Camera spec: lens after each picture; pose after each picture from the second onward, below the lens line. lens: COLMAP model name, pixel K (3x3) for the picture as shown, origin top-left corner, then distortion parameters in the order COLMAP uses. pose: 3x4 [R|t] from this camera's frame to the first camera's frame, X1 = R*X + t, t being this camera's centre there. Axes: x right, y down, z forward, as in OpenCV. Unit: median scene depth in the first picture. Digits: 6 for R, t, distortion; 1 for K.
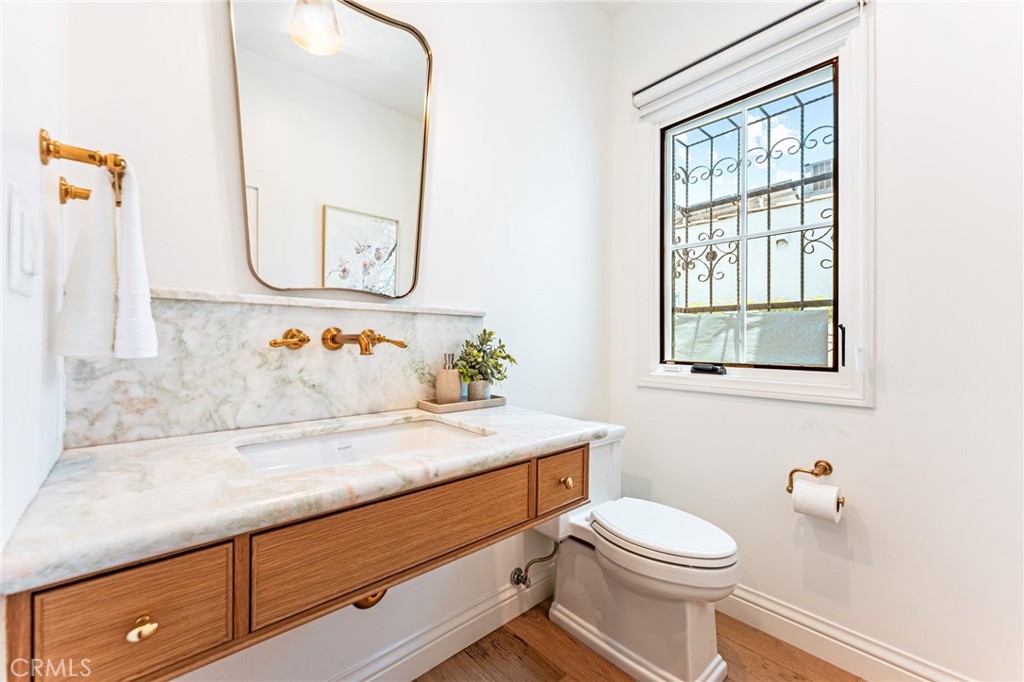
lens RADIAL K [[409.3, 0, 512.5], [0, 409.3, 340.9], [0, 0, 1]] dist [0.000447, 0.000131]
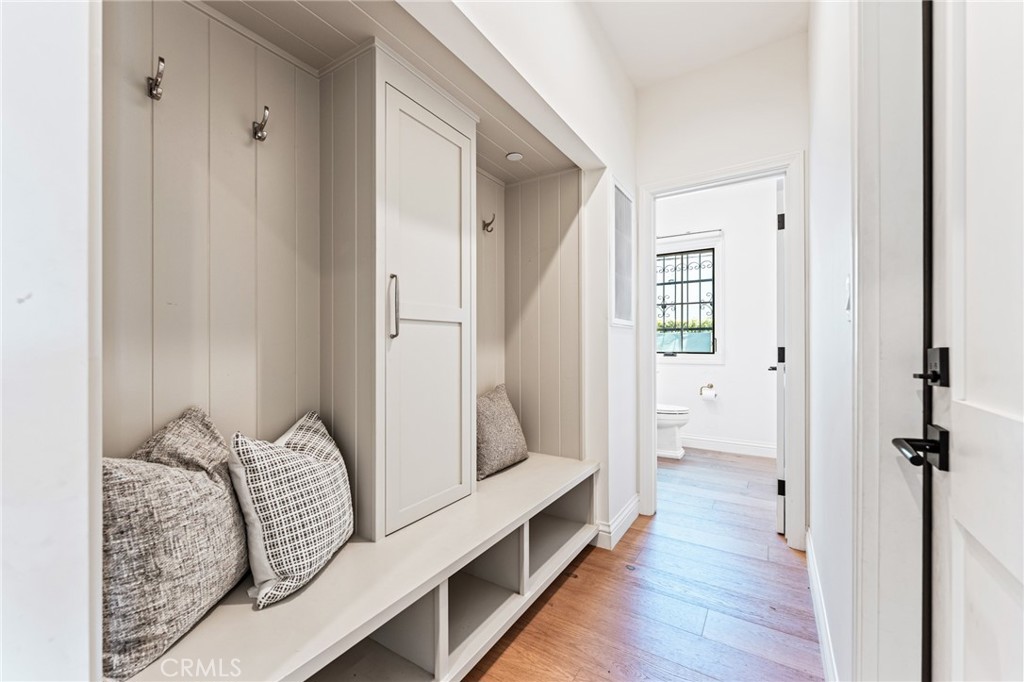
lens RADIAL K [[409.3, 0, 507.6], [0, 409.3, 345.6], [0, 0, 1]] dist [0.000447, 0.000131]
pose [[0.968361, -0.009657, 0.249366, -1.240310], [0.008041, 0.999940, 0.007497, -0.015726], [-0.249424, -0.005255, 0.968380, -1.331790]]
